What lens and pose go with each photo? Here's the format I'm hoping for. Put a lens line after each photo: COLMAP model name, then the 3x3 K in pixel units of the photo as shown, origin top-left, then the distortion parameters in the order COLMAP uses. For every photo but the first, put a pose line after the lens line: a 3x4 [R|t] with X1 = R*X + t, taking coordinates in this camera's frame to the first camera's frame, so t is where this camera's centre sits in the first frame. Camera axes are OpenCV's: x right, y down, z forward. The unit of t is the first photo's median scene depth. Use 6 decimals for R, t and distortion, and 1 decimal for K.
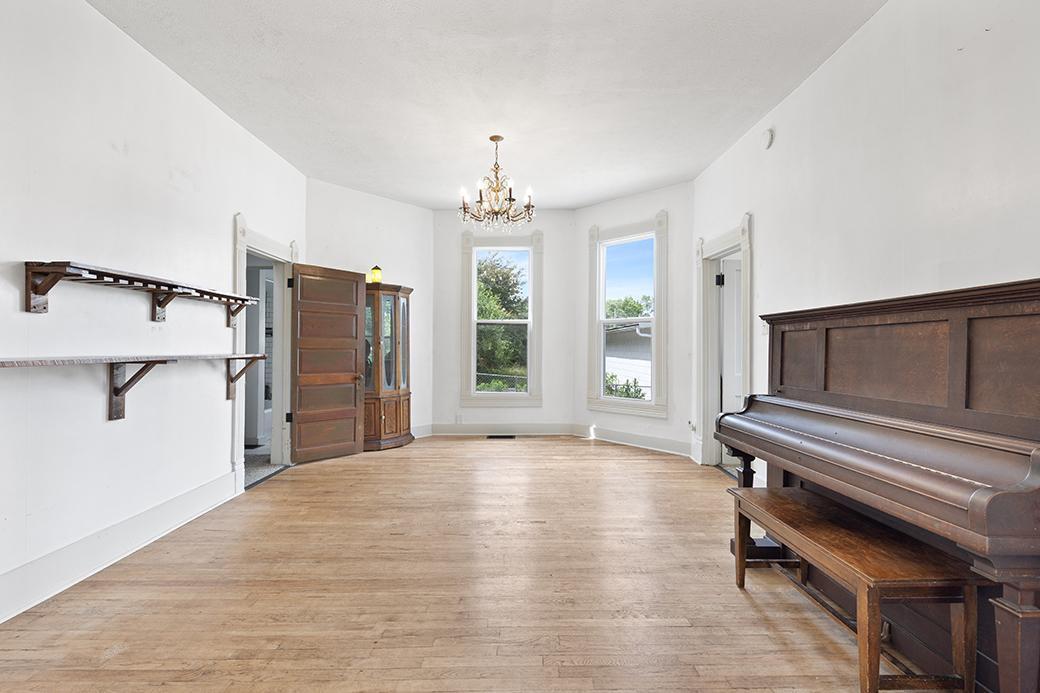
lens RADIAL K [[469.5, 0, 521.1], [0, 469.5, 345.9], [0, 0, 1]] dist [0.024189, 0.000312]
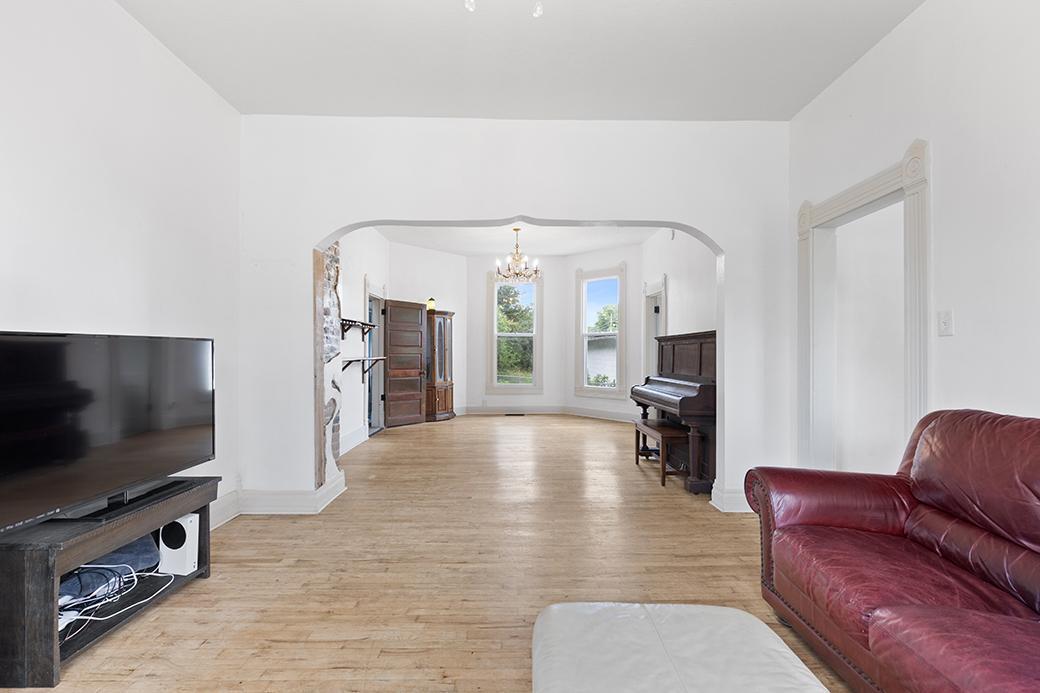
lens RADIAL K [[469.5, 0, 518.7], [0, 469.5, 352.2], [0, 0, 1]] dist [0.024189, 0.000312]
pose [[0.999999, -0.001281, -0.000384, -0.034424], [0.001283, 0.999989, 0.004518, -0.005039], [0.000378, -0.004518, 0.999990, -0.513202]]
